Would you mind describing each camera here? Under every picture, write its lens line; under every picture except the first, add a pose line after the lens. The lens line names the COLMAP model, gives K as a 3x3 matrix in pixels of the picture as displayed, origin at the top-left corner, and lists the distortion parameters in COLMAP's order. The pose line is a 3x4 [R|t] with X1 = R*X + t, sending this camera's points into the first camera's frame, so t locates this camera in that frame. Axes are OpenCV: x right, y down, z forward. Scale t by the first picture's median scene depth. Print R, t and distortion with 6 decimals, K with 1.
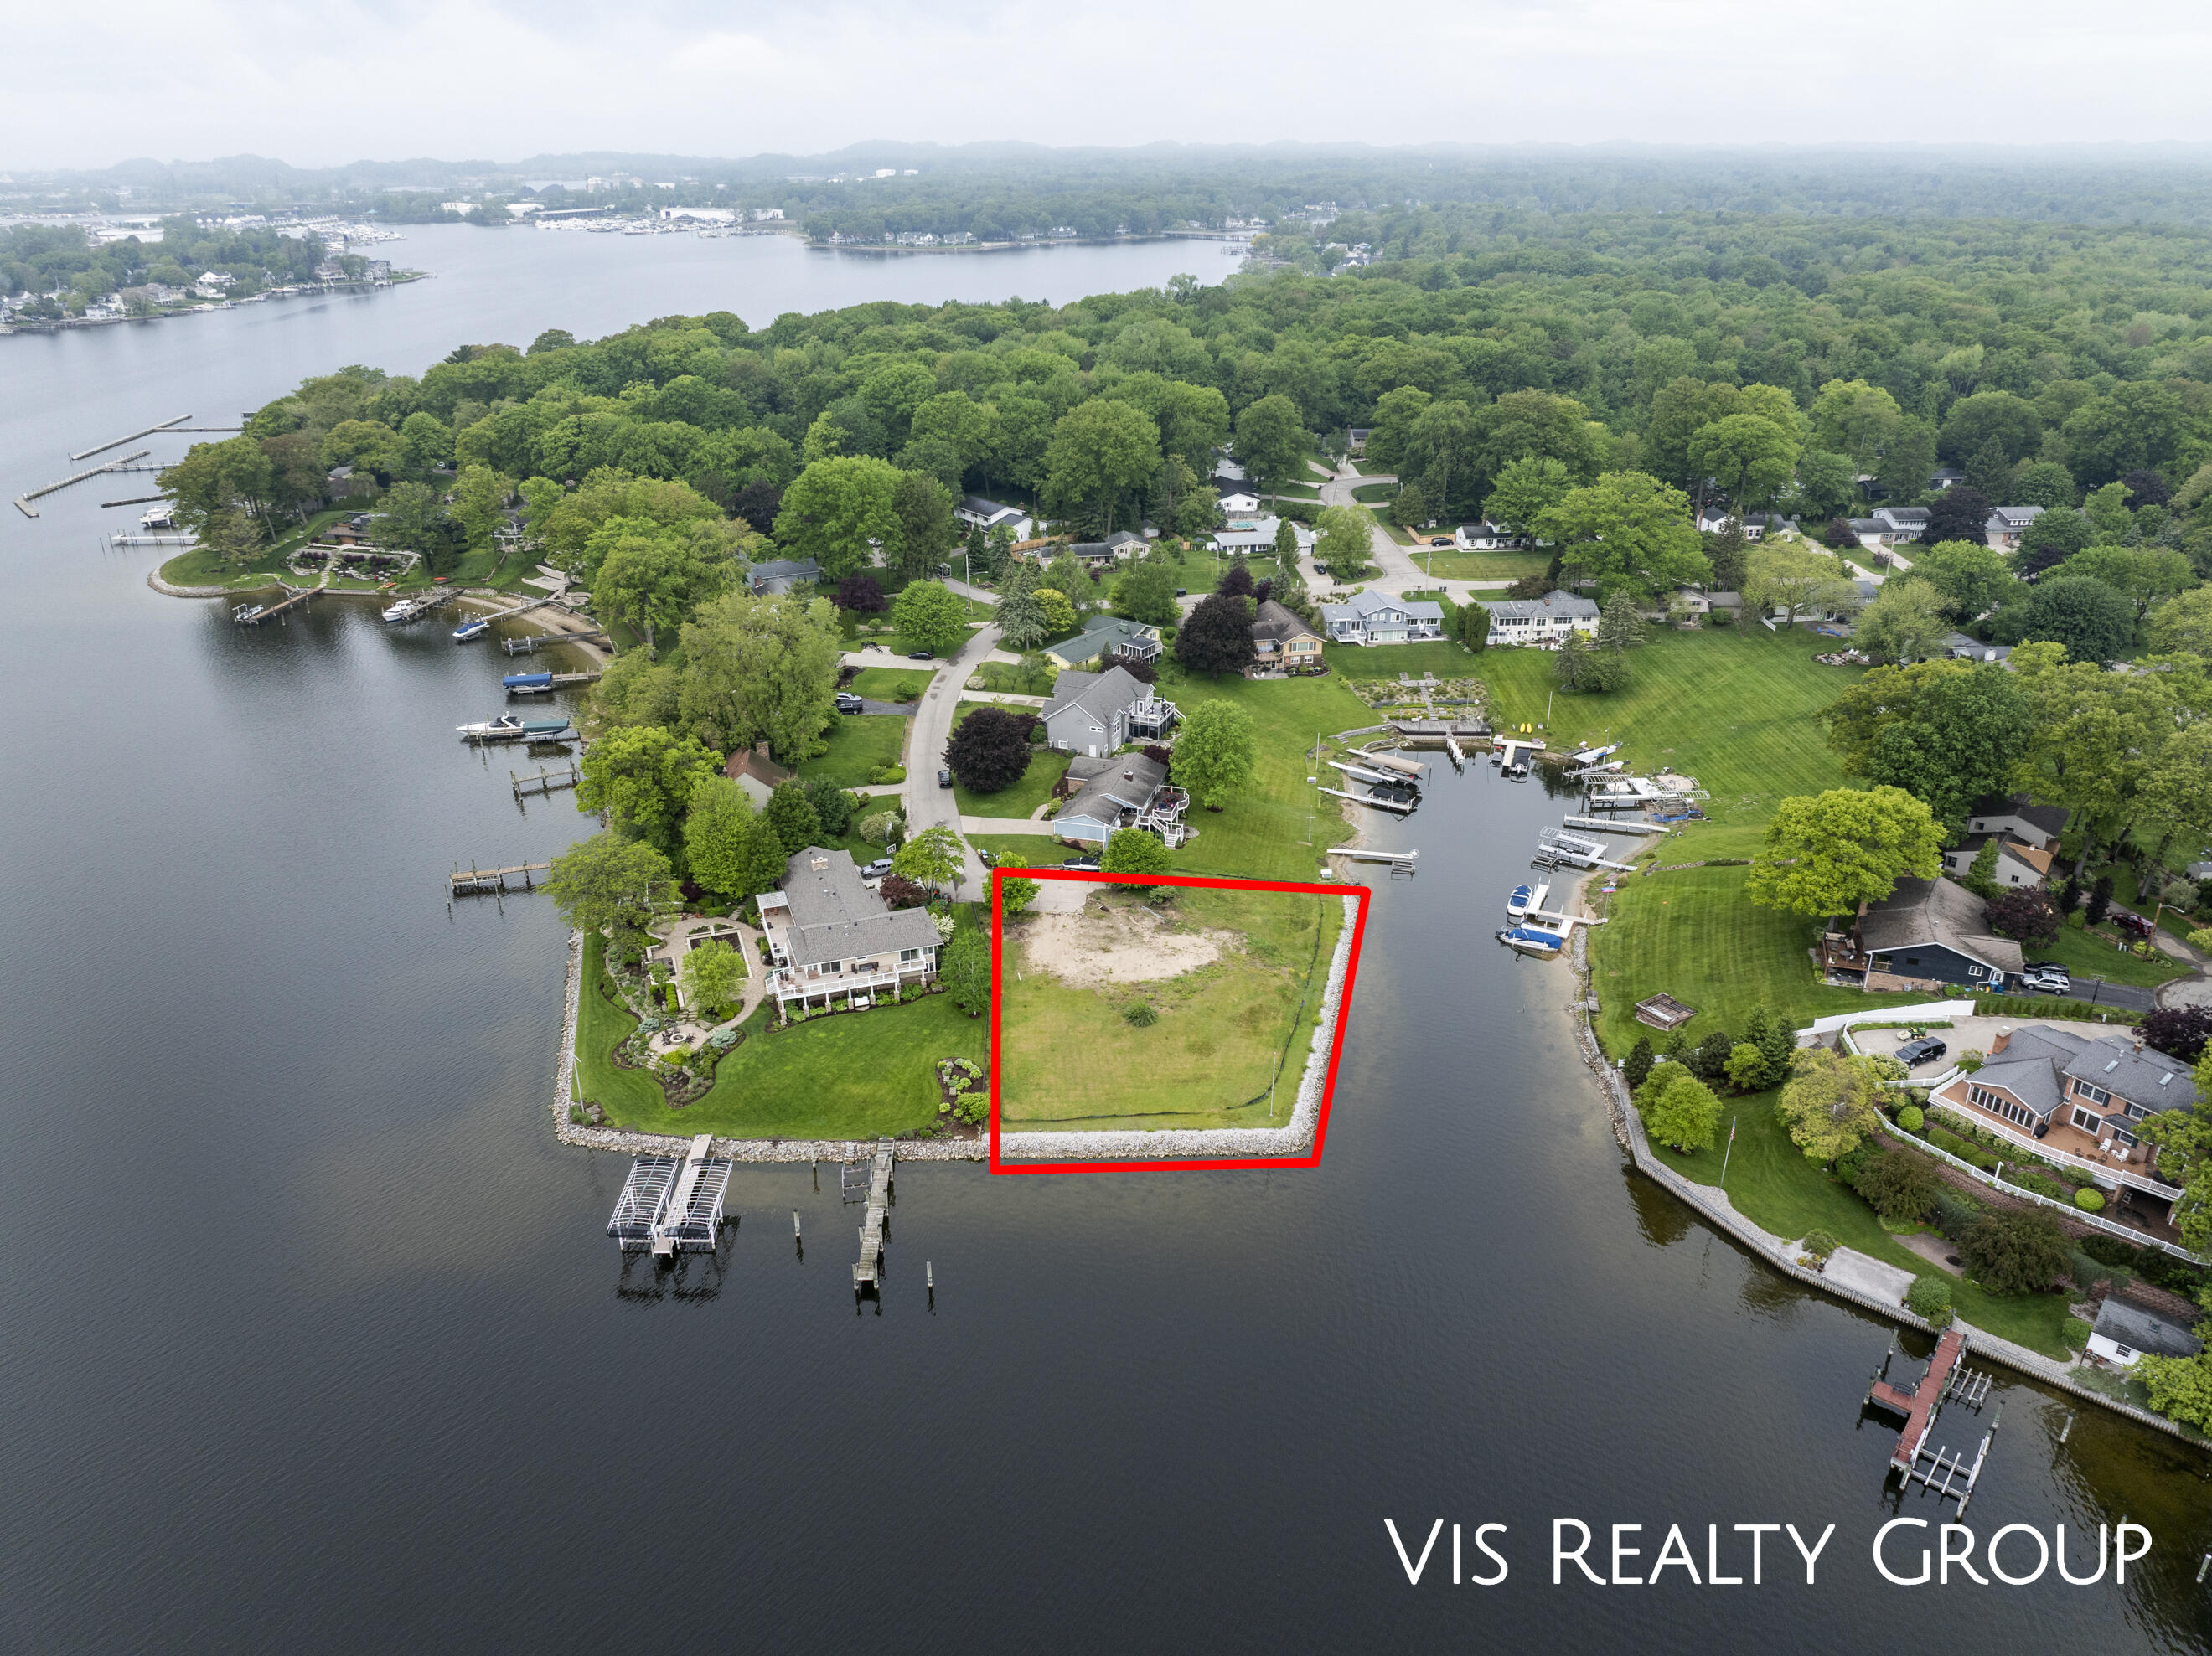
lens RADIAL K [[1558.8, 0, 1103.9], [0, 1558.8, 828.6], [0, 0, 1]] dist [-0.034886, -0.001630]
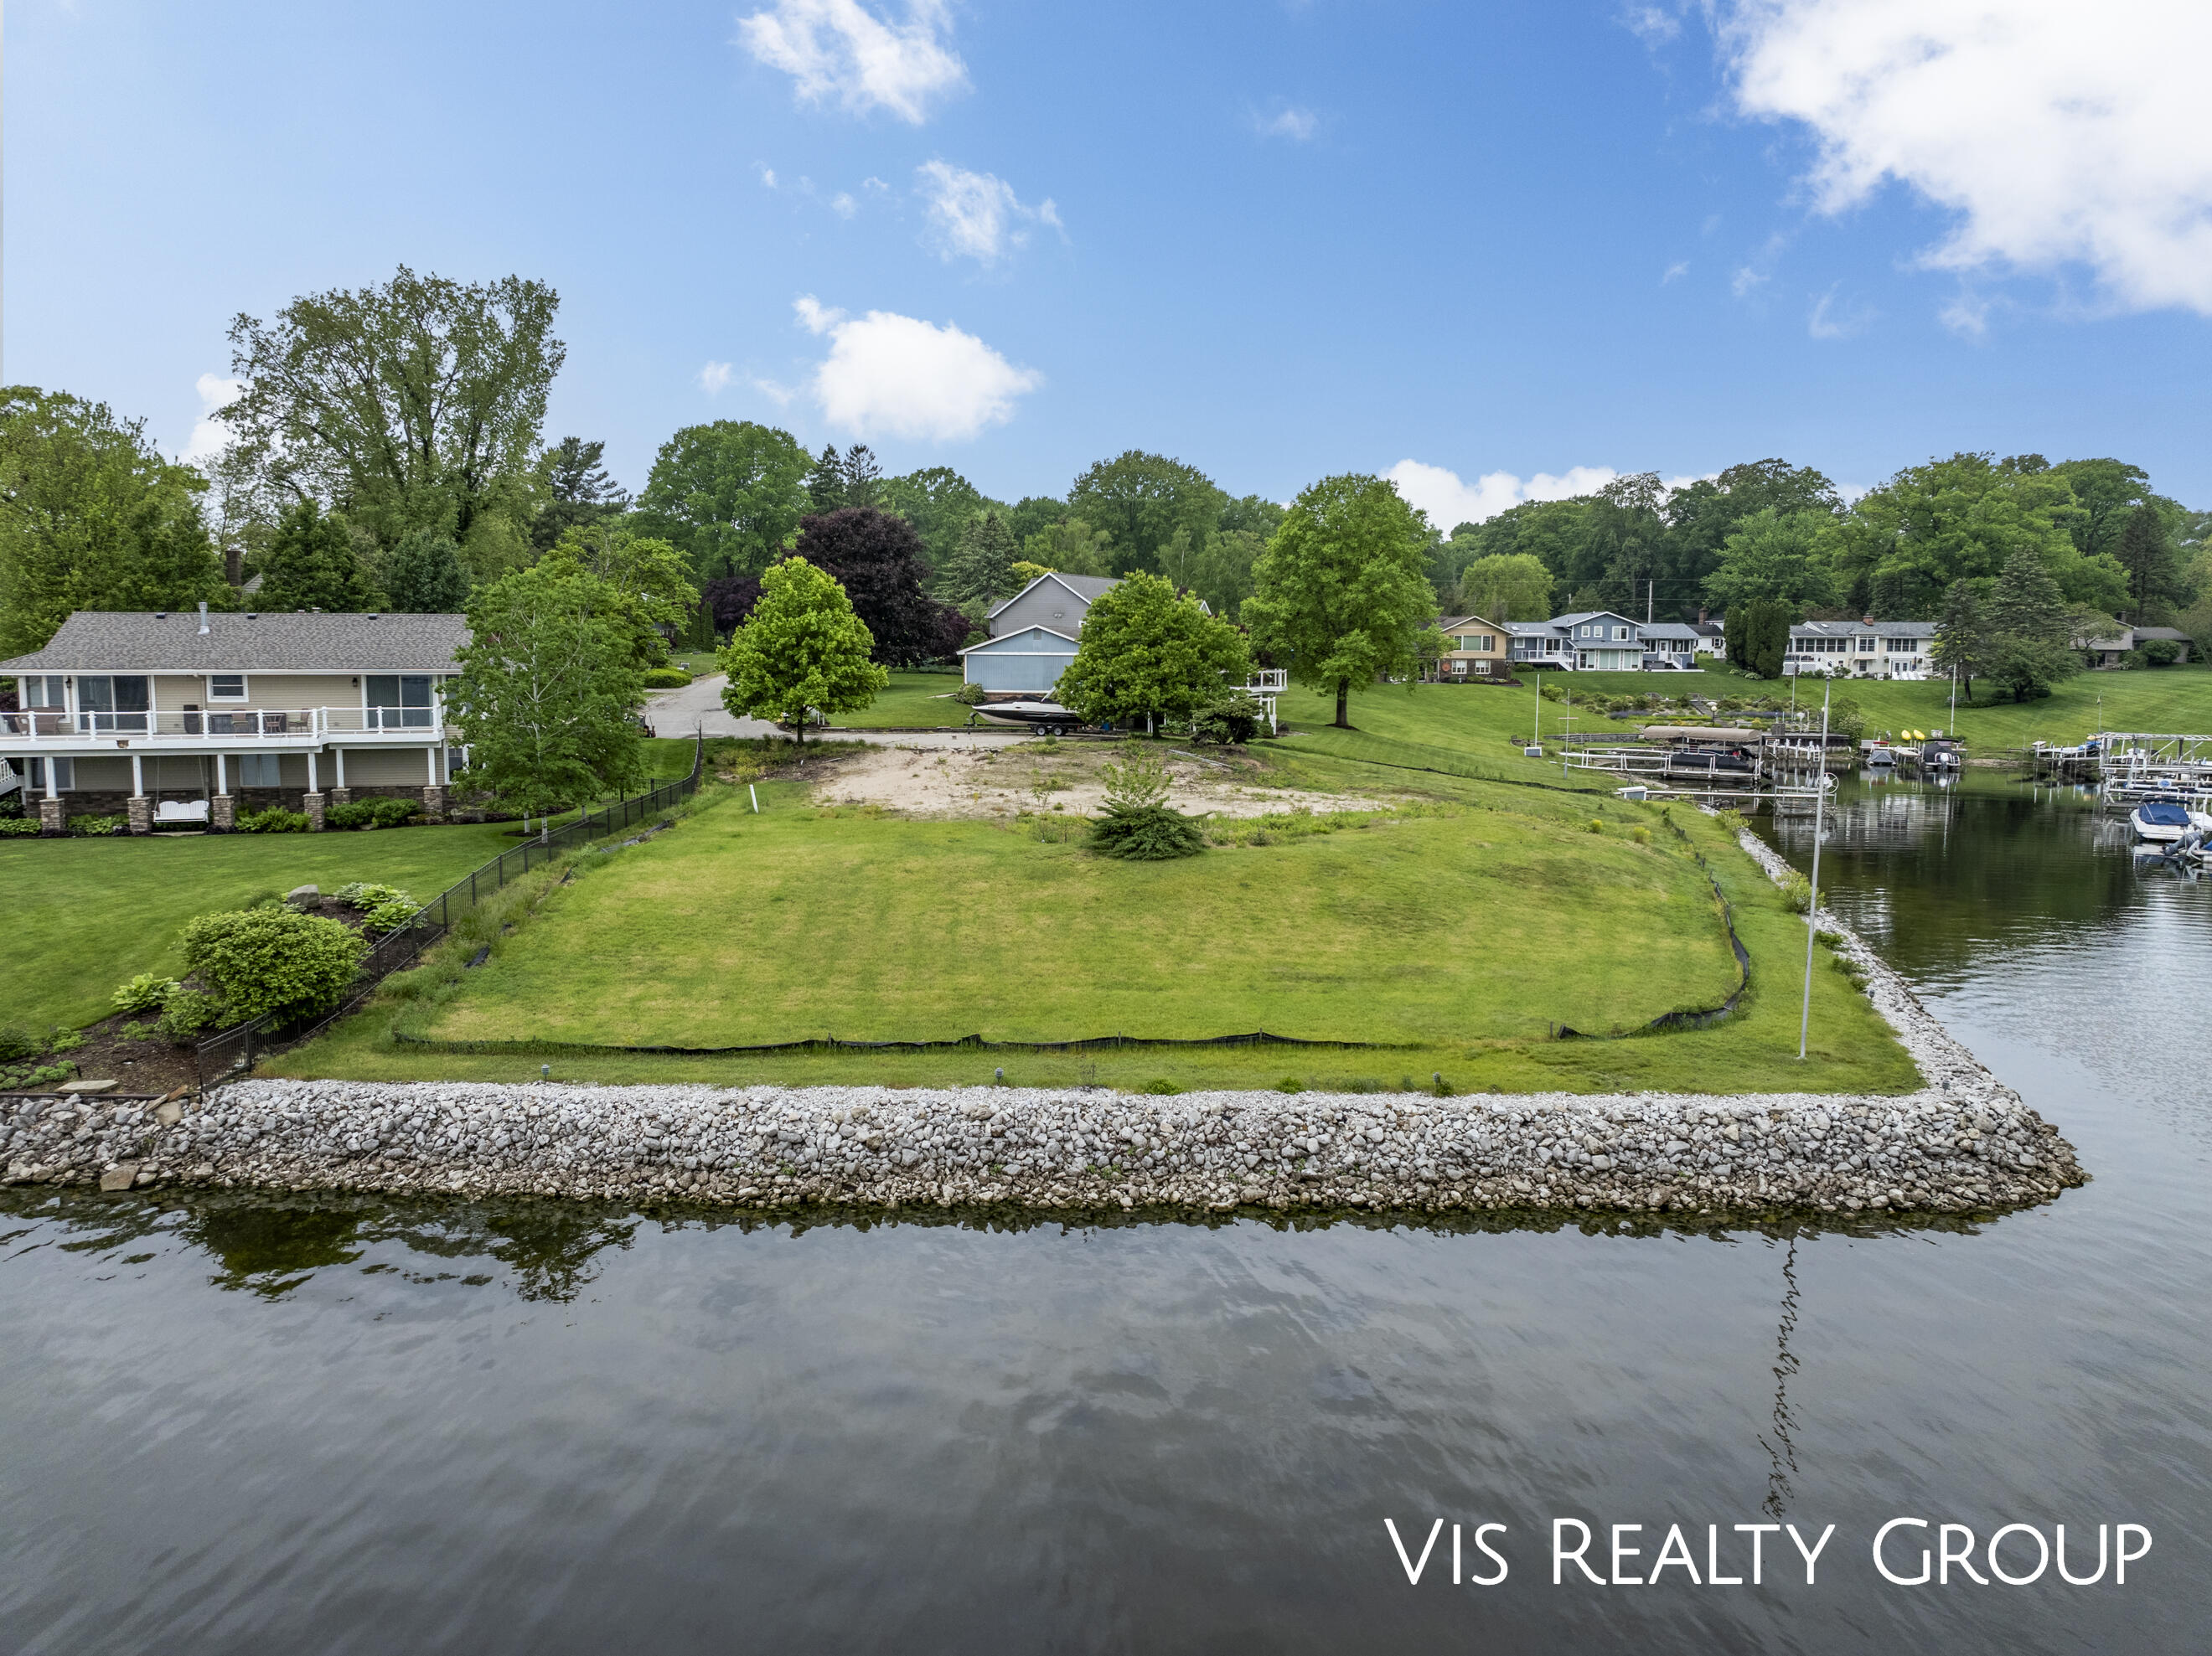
lens RADIAL K [[1558.8, 0, 1100.6], [0, 1558.8, 826.6], [0, 0, 1]] dist [-0.034886, -0.001630]
pose [[0.998935, 0.010530, -0.044924, 0.022329], [-0.023927, 0.950693, -0.309210, 0.161106], [0.039453, 0.309956, 0.949932, 0.597504]]
